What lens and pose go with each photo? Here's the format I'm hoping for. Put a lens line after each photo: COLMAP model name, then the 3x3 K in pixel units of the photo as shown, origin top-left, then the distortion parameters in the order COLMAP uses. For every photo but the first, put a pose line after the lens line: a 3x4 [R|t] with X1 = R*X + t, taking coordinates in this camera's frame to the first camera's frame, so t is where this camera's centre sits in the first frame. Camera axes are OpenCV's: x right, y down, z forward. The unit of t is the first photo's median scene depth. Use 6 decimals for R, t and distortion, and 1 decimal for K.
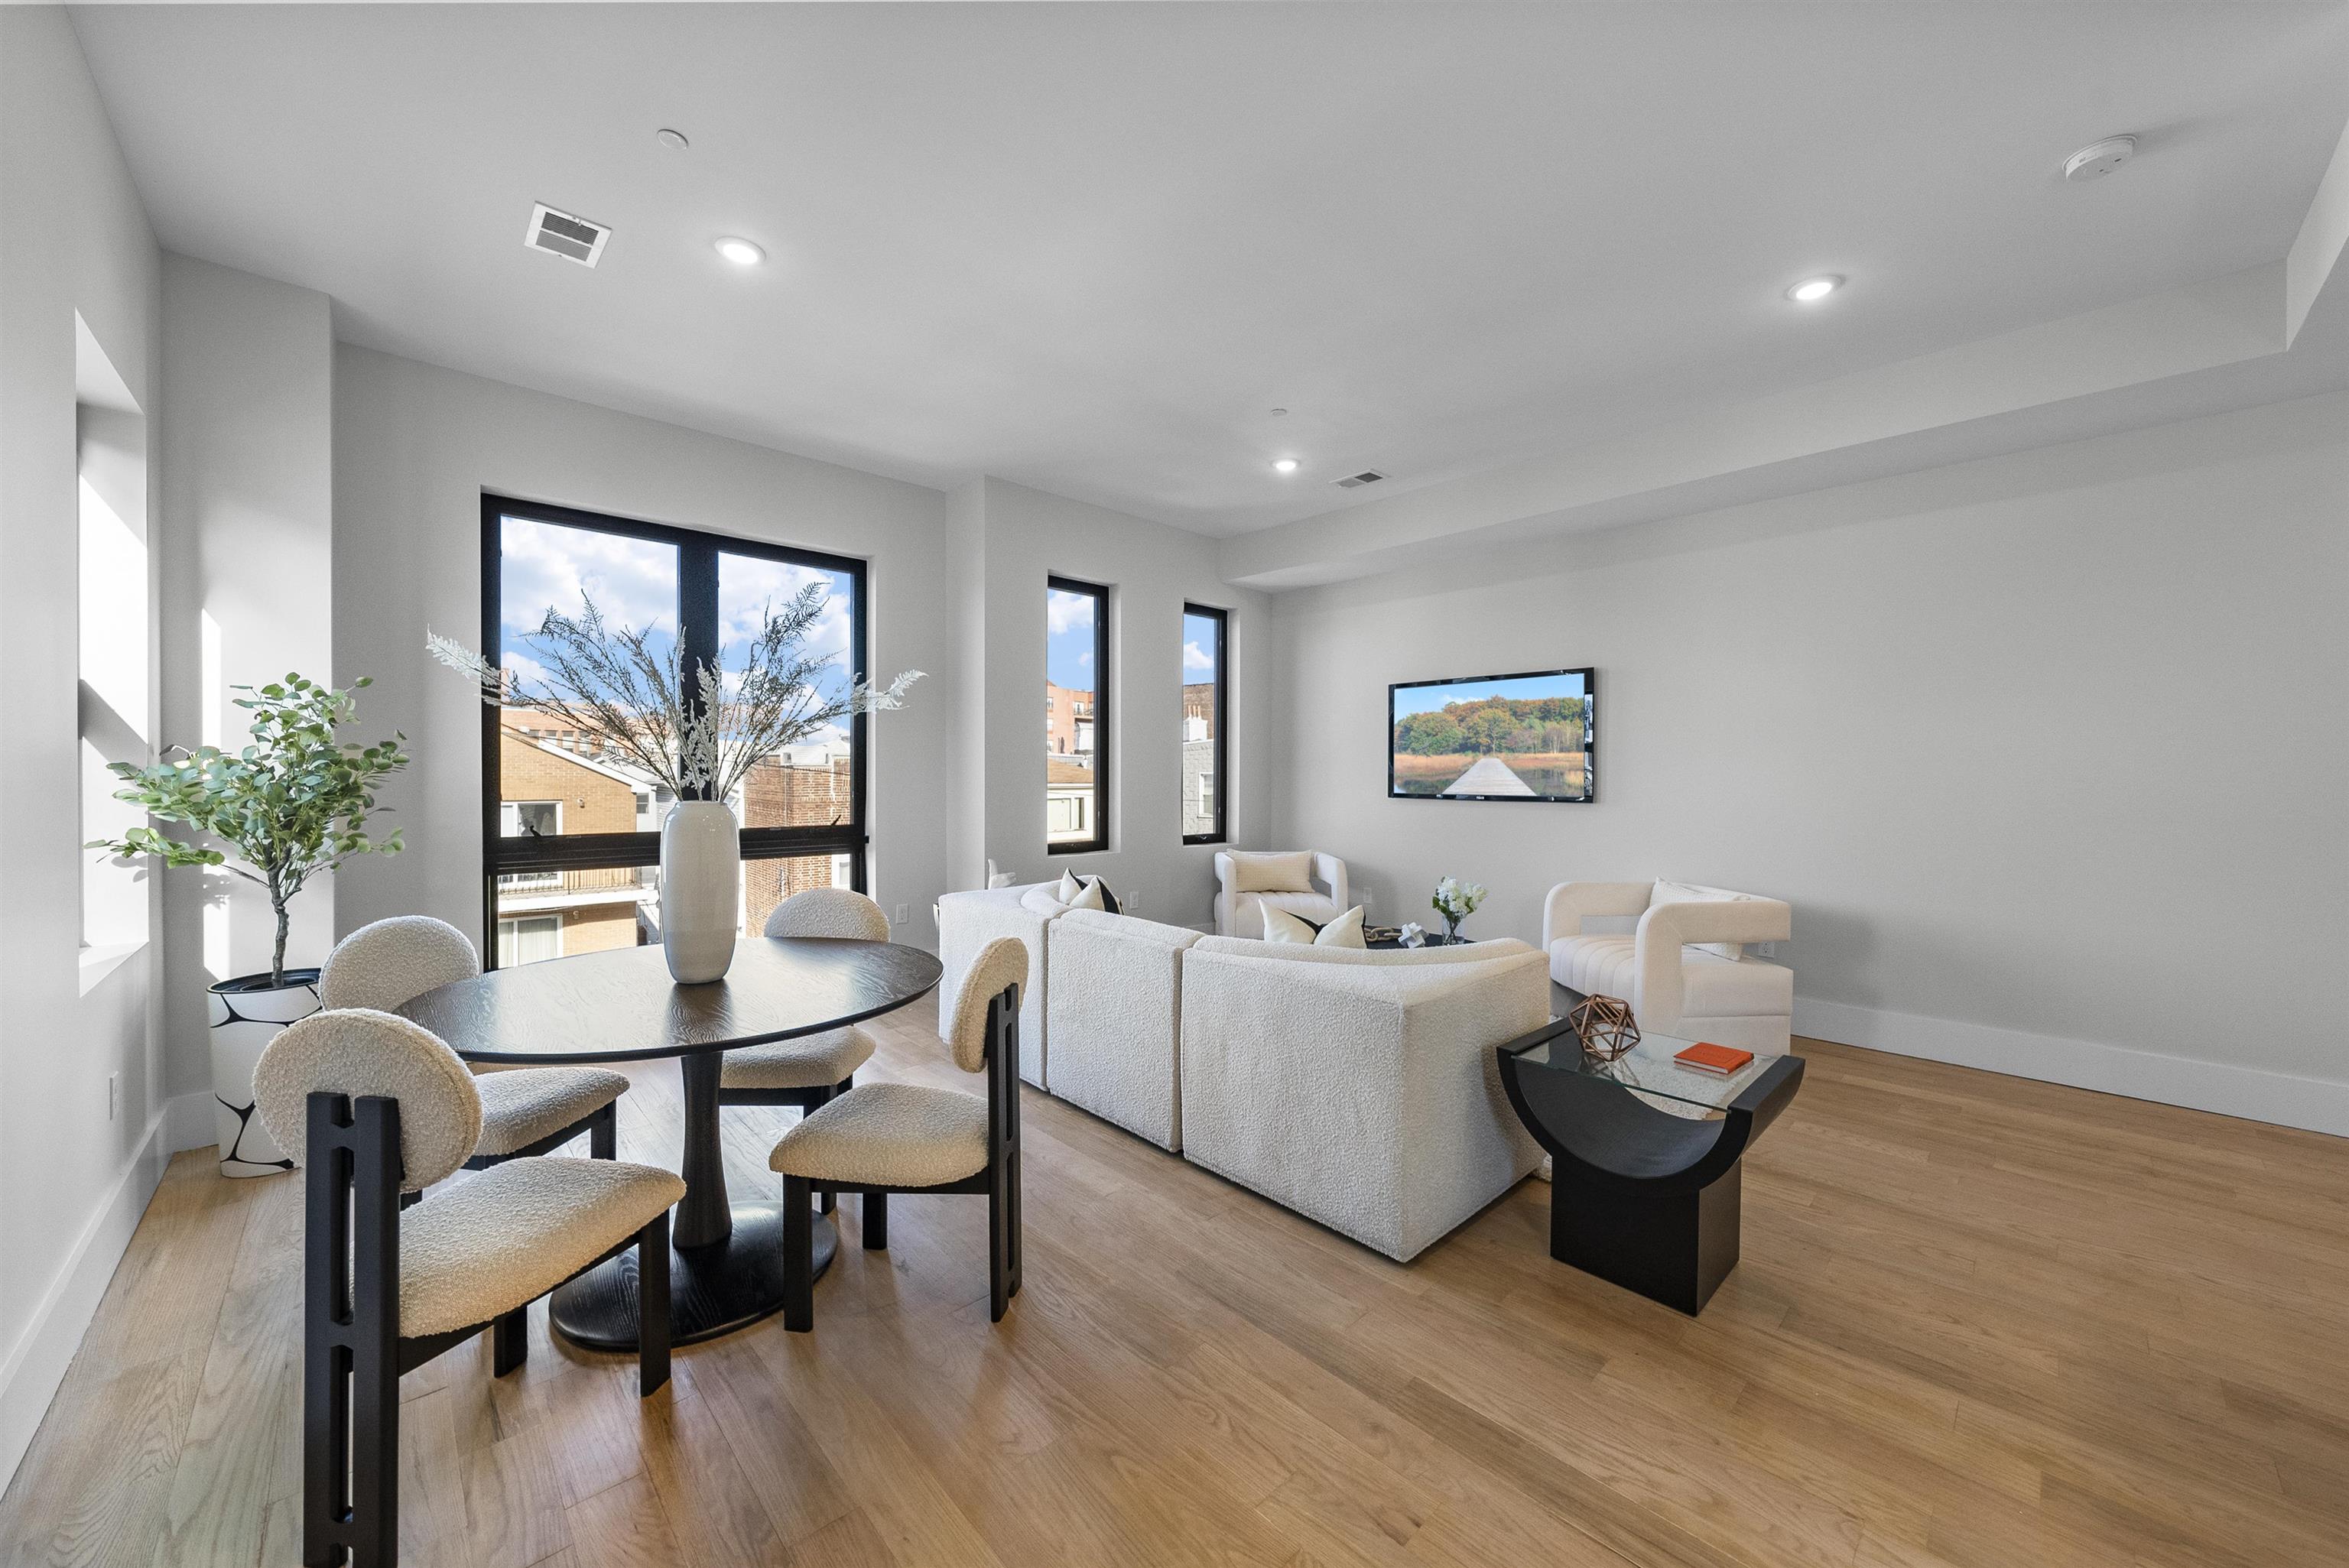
lens RADIAL K [[851.7, 0, 1182.3], [0, 851.7, 769.1], [0, 0, 1]] dist [-0.001885, -0.000257]
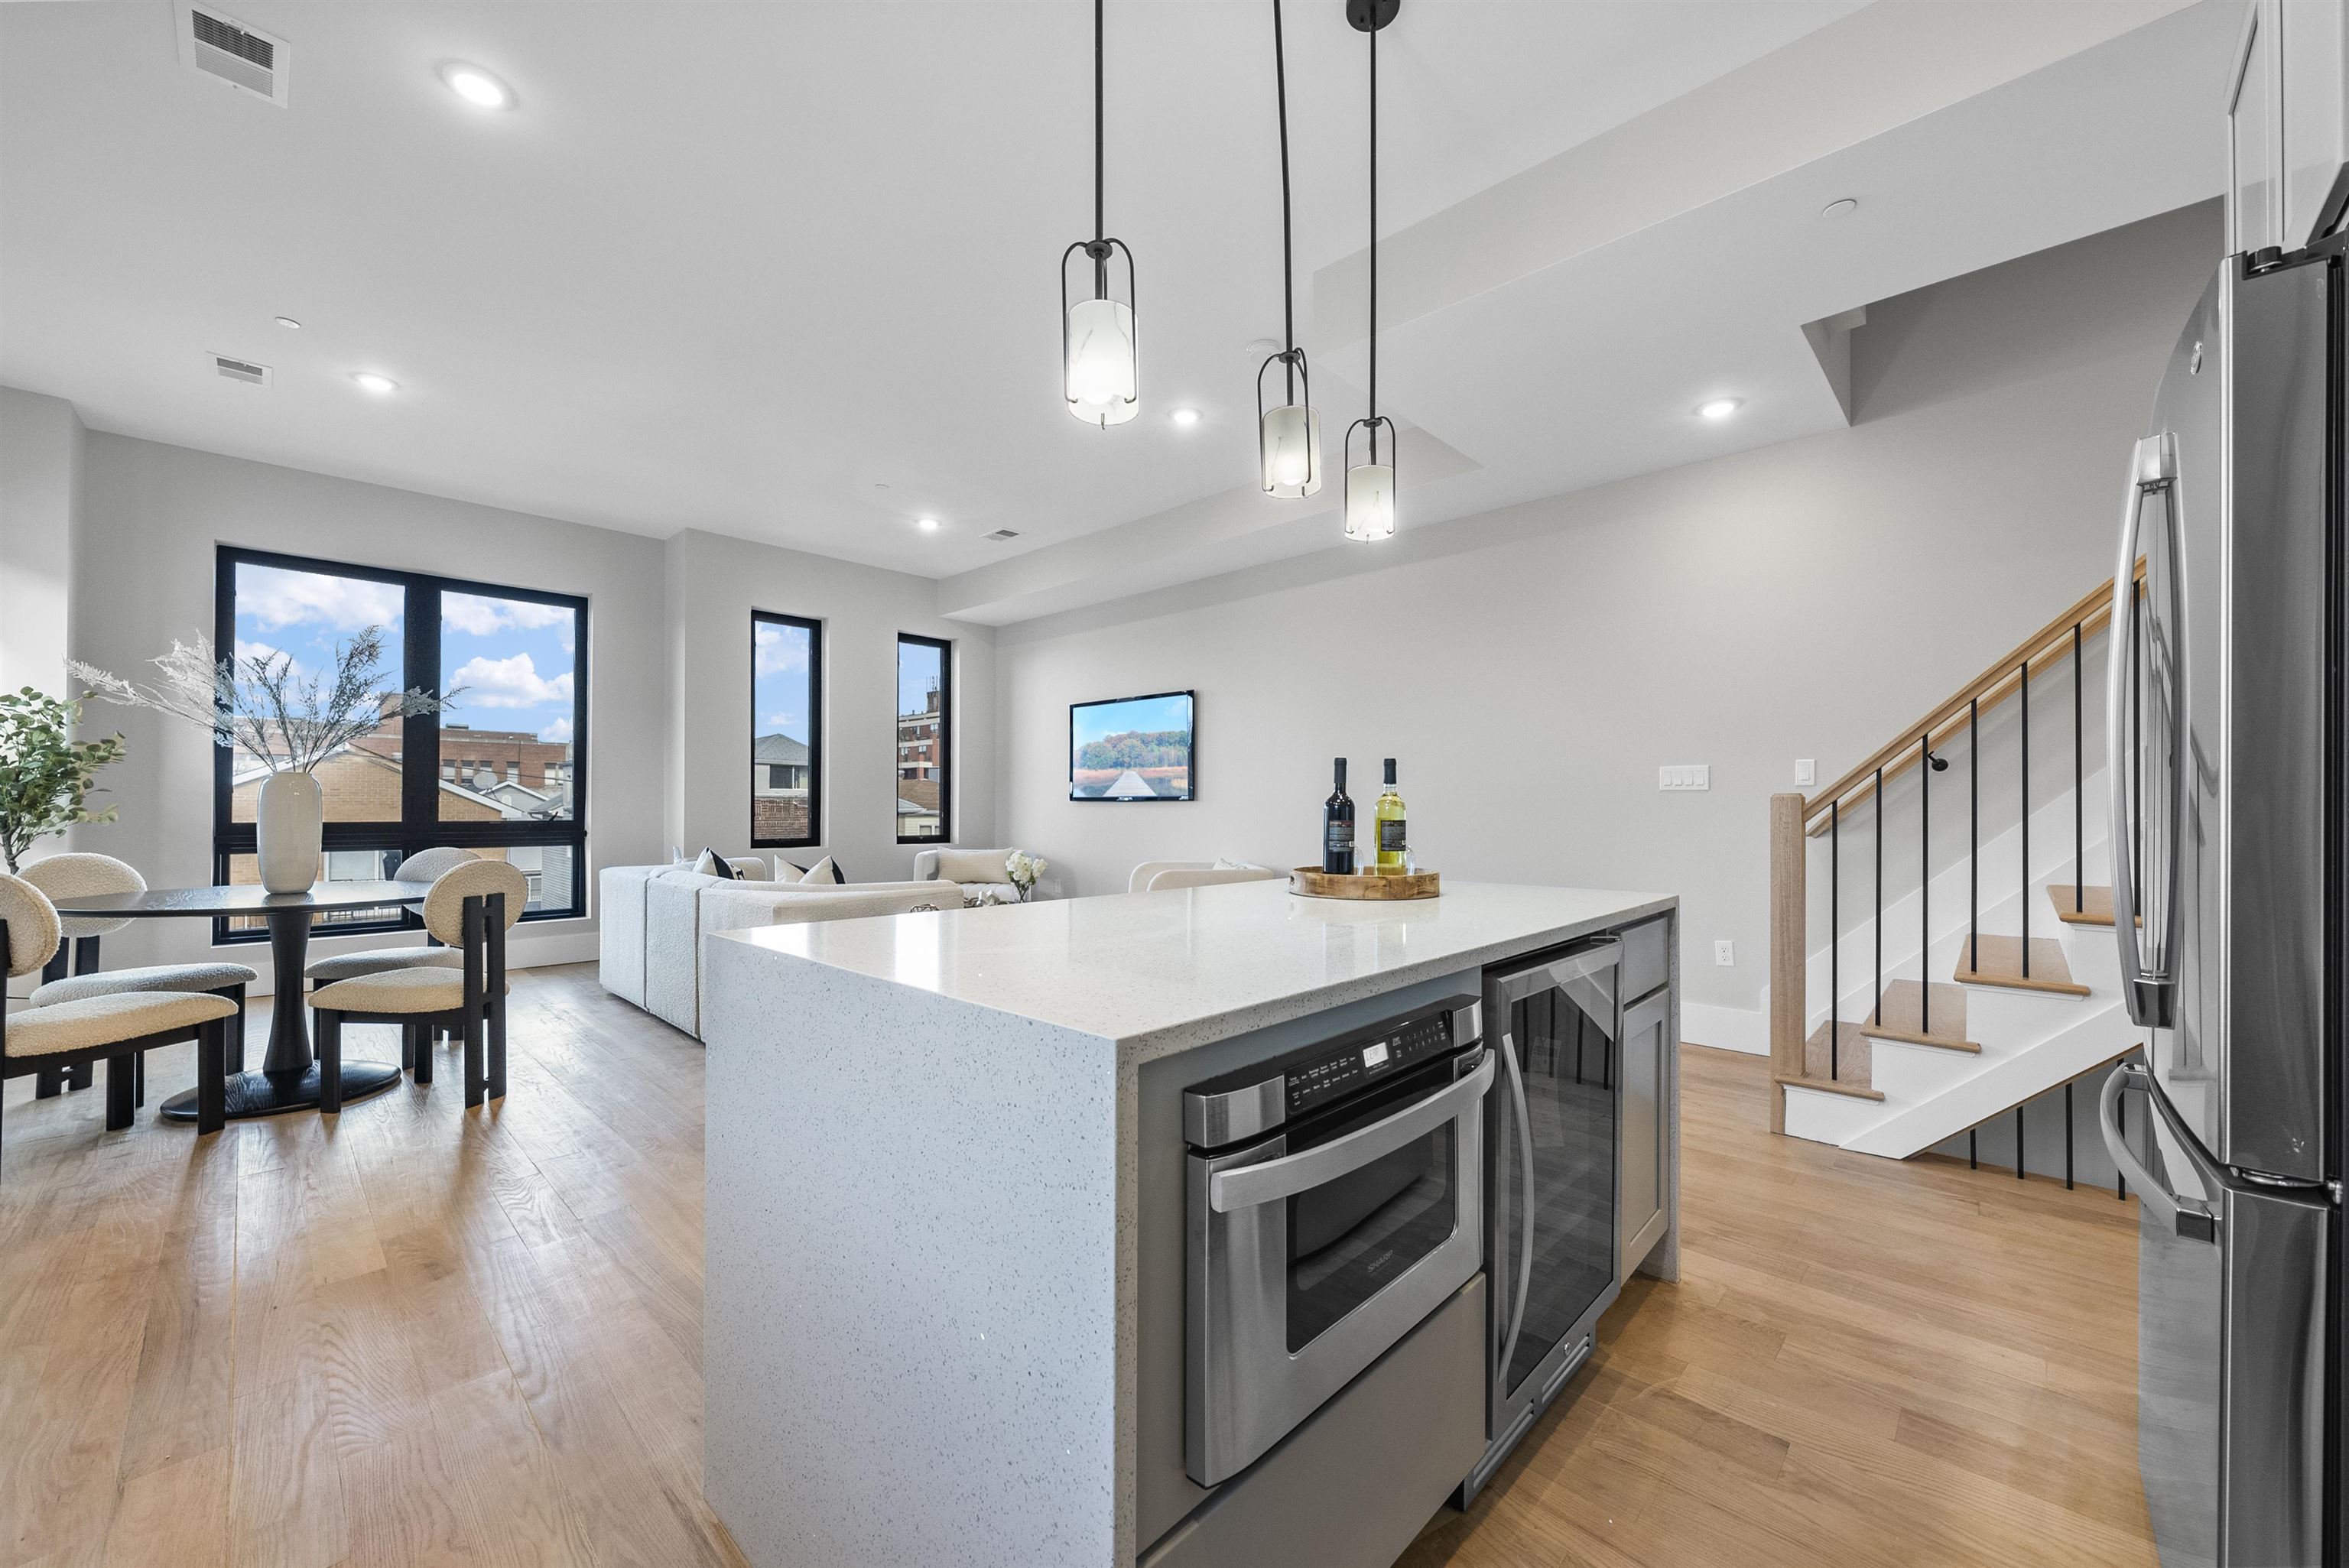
lens RADIAL K [[894.9, 0, 1174.5], [0, 894.9, 784.0], [0, 0, 1]] dist [0.001034, 0.000596]
pose [[0.999337, -0.000822, 0.036404, 0.529486], [0.001566, 0.999791, -0.020403, 0.053670], [-0.036380, 0.020446, 0.999129, -0.356059]]
